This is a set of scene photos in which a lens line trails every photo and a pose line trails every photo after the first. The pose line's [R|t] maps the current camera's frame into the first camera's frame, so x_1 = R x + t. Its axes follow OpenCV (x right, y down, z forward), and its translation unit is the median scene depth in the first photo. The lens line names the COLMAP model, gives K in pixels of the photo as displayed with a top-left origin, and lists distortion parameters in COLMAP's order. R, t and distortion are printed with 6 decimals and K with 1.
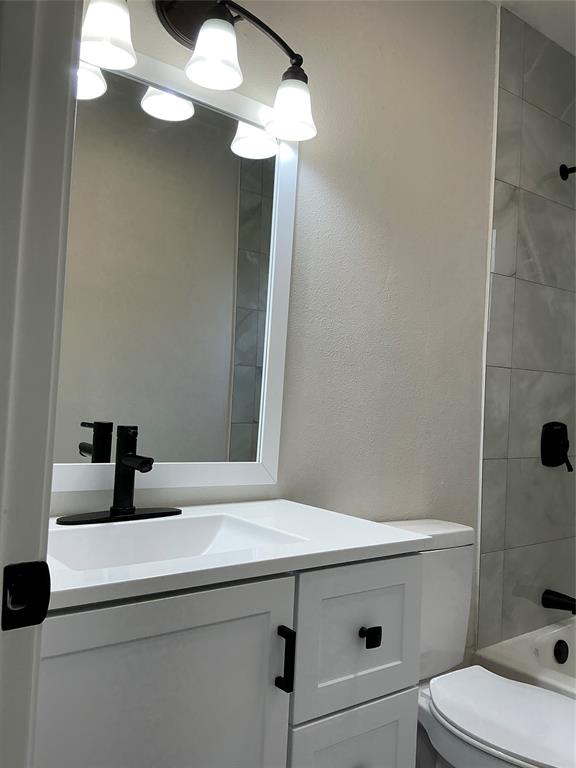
lens RADIAL K [[633.8, 0, 288.0], [0, 633.8, 384.0], [0, 0, 1]] dist [0.118459, -0.244918]
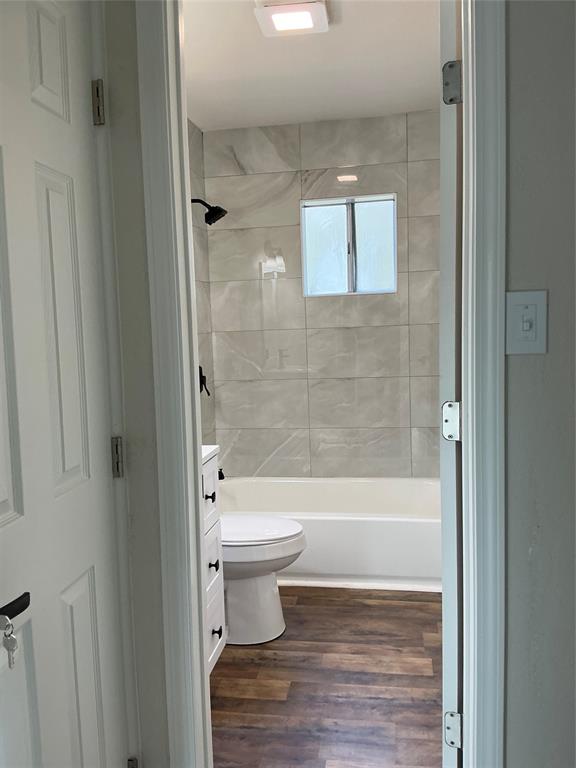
lens RADIAL K [[633.8, 0, 288.0], [0, 633.8, 384.0], [0, 0, 1]] dist [0.118459, -0.244918]
pose [[0.729607, -0.139455, 0.669496, -0.503324], [0.051151, 0.987373, 0.149926, -0.127688], [-0.681951, -0.075142, 0.727528, -0.309244]]
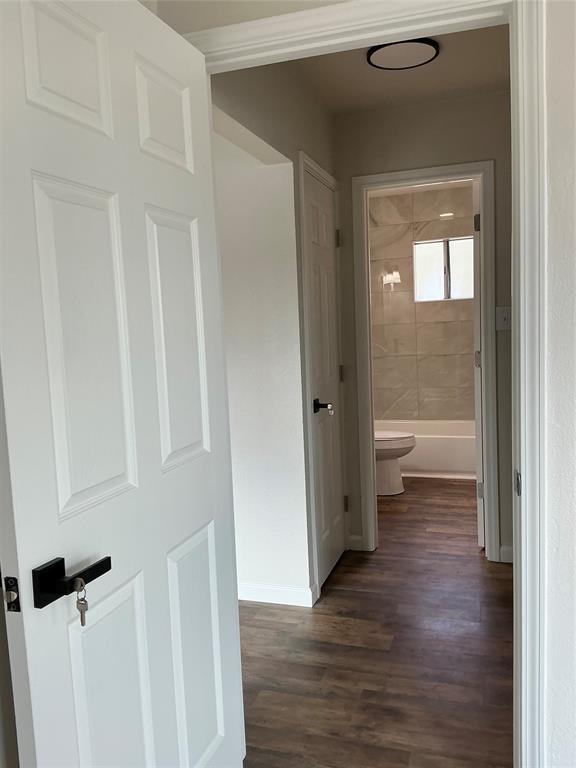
lens RADIAL K [[633.8, 0, 288.0], [0, 633.8, 384.0], [0, 0, 1]] dist [0.118459, -0.244918]
pose [[0.830569, -0.140689, 0.538853, -1.239853], [0.074349, 0.986915, 0.143074, -0.187901], [-0.551931, -0.078769, 0.830161, -1.045483]]
